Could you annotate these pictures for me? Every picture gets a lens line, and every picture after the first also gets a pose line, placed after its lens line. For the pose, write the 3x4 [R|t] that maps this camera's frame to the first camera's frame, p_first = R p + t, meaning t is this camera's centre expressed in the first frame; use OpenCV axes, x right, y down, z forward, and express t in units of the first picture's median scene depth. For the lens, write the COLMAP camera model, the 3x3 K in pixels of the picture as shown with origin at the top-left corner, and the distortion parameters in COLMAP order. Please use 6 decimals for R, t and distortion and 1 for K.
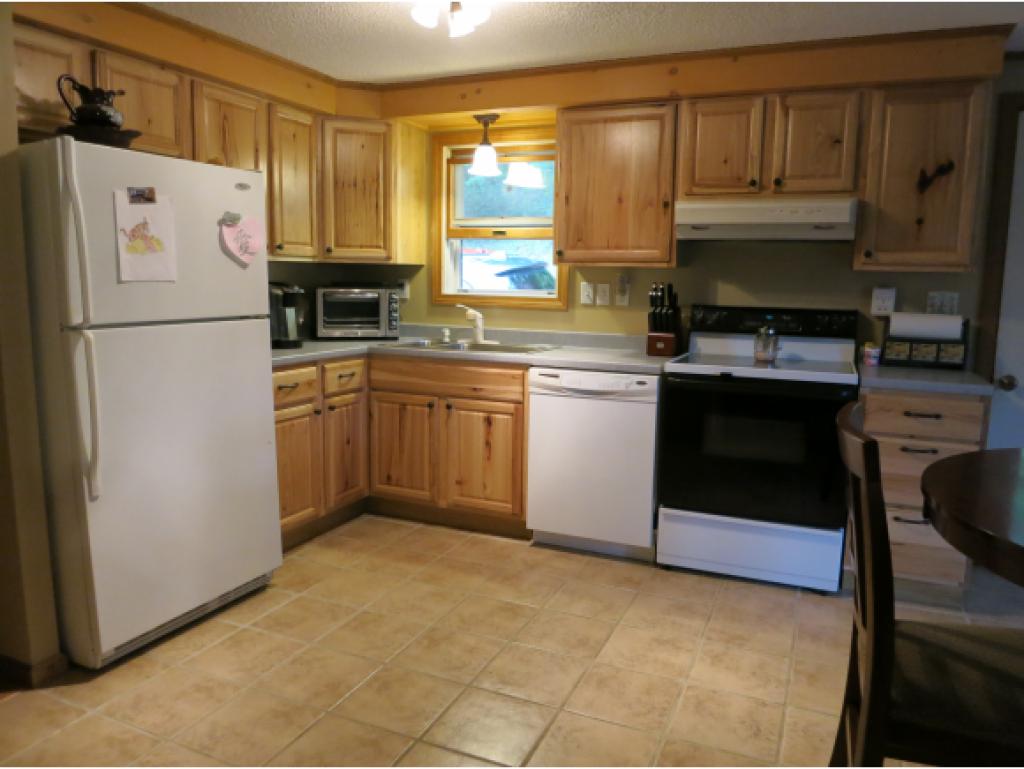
lens RADIAL K [[730.4, 0, 512.6], [0, 730.4, 386.5], [0, 0, 1]] dist [-0.038924, -0.004292]
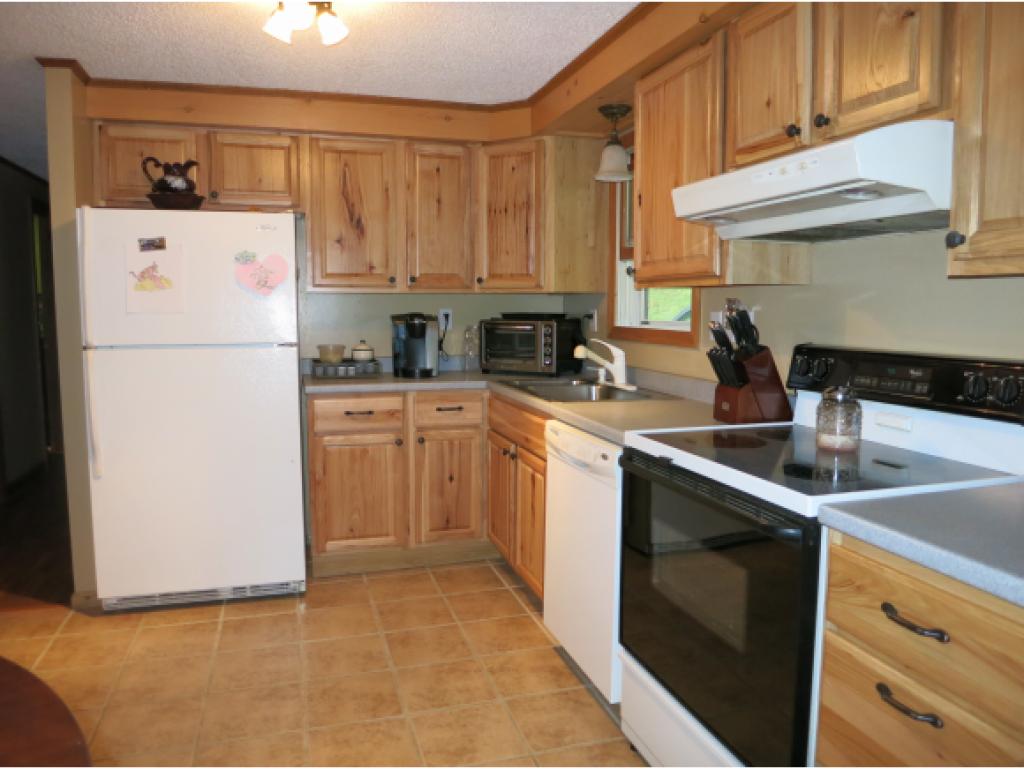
lens RADIAL K [[730.4, 0, 504.7], [0, 730.4, 385.7], [0, 0, 1]] dist [-0.038924, -0.004292]
pose [[0.654220, 0.065244, -0.753484, 0.688968], [-0.101310, 0.994853, -0.001819, -0.065883], [0.749488, 0.077525, 0.657463, 0.532404]]
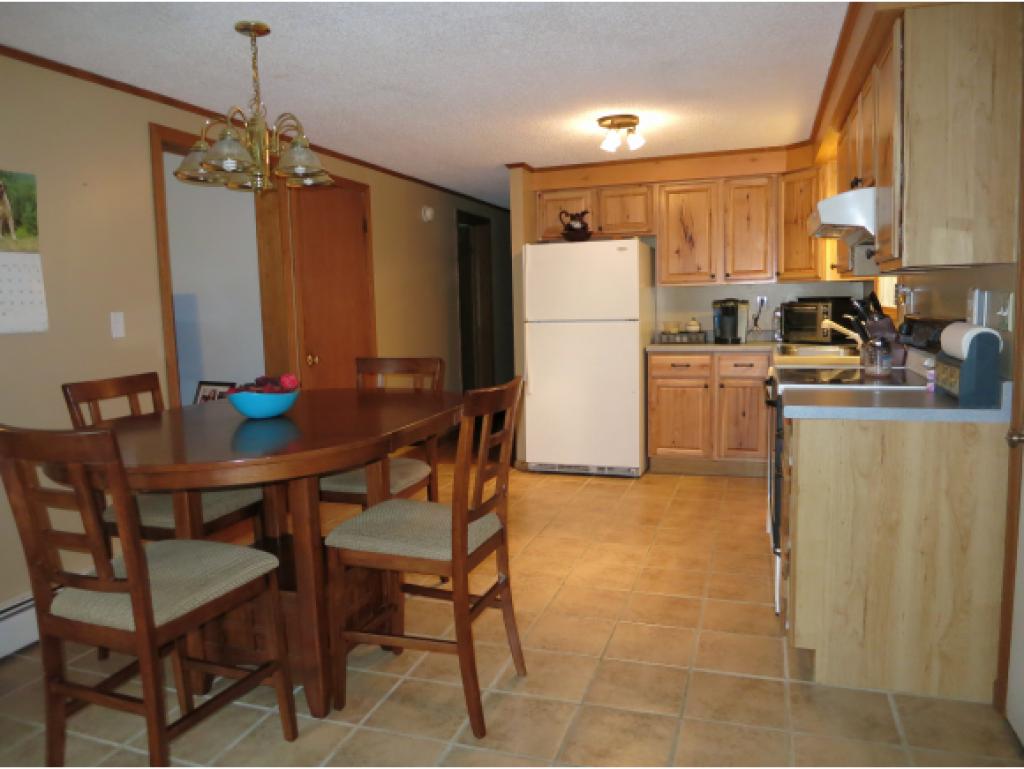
lens RADIAL K [[730.4, 0, 512.0], [0, 730.4, 382.8], [0, 0, 1]] dist [-0.038924, -0.004292]
pose [[0.086292, 0.091965, -0.992016, 1.399363], [-0.117986, 0.989666, 0.081484, -0.054989], [0.989259, 0.110013, 0.096251, 0.555639]]
